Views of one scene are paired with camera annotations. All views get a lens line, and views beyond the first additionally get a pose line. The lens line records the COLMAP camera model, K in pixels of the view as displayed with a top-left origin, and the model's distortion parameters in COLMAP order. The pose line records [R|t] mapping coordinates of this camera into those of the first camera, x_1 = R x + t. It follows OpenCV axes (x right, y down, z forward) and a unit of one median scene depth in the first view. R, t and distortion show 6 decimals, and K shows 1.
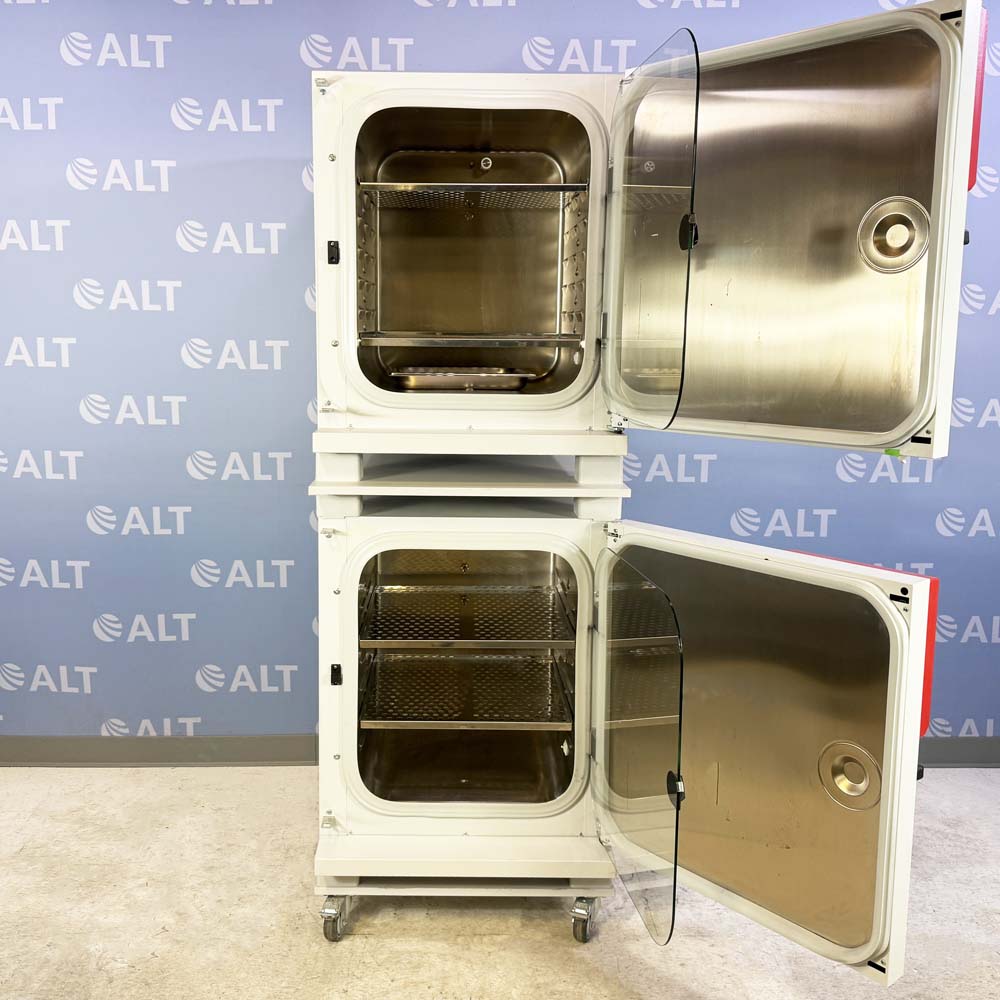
lens RADIAL K [[1031.7, 0, 459.4], [0, 1031.7, 497.1], [0, 0, 1]] dist [0.100257, -0.158474]
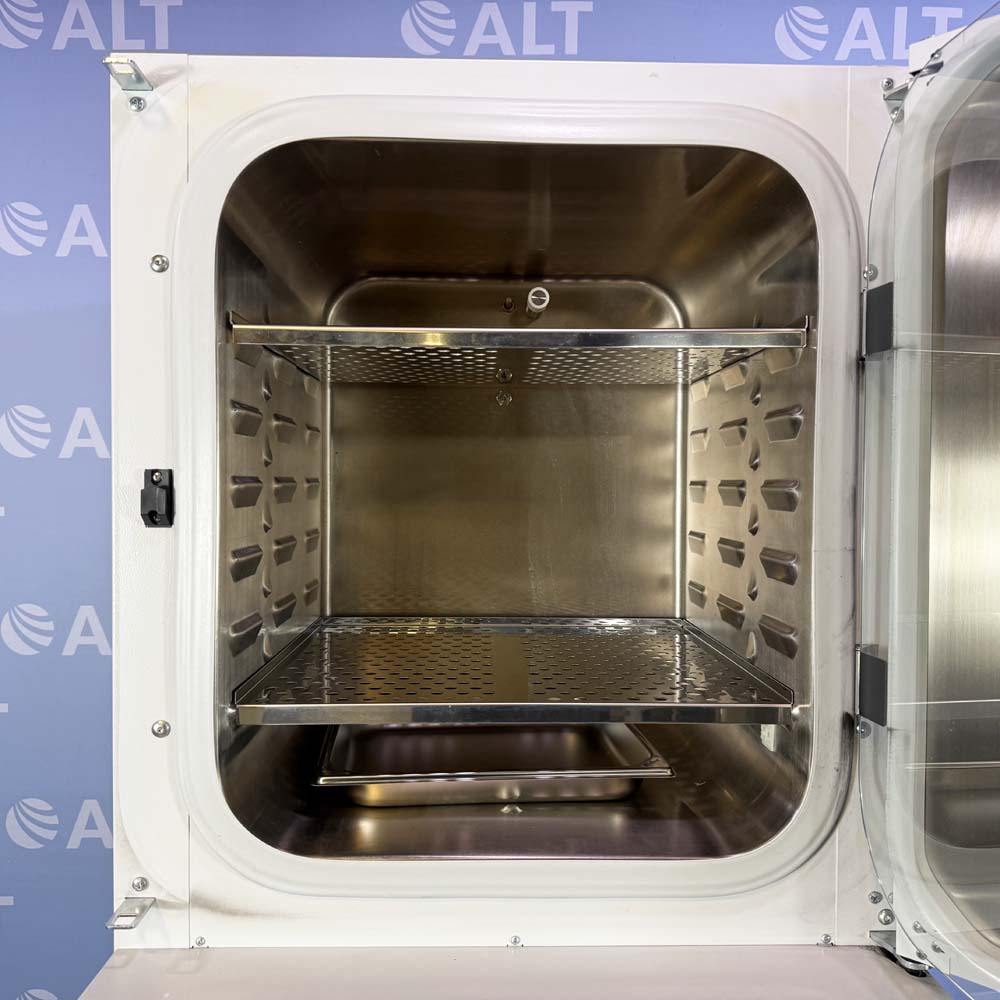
lens RADIAL K [[907.1, 0, 500.0], [0, 907.1, 500.0], [0, 0, 1]] dist [-0.002412, -0.006659]
pose [[0.999838, -0.002981, 0.017754, -0.000739], [0.005373, 0.990663, -0.136231, -0.170872], [-0.017182, 0.136304, 0.990518, 0.602139]]
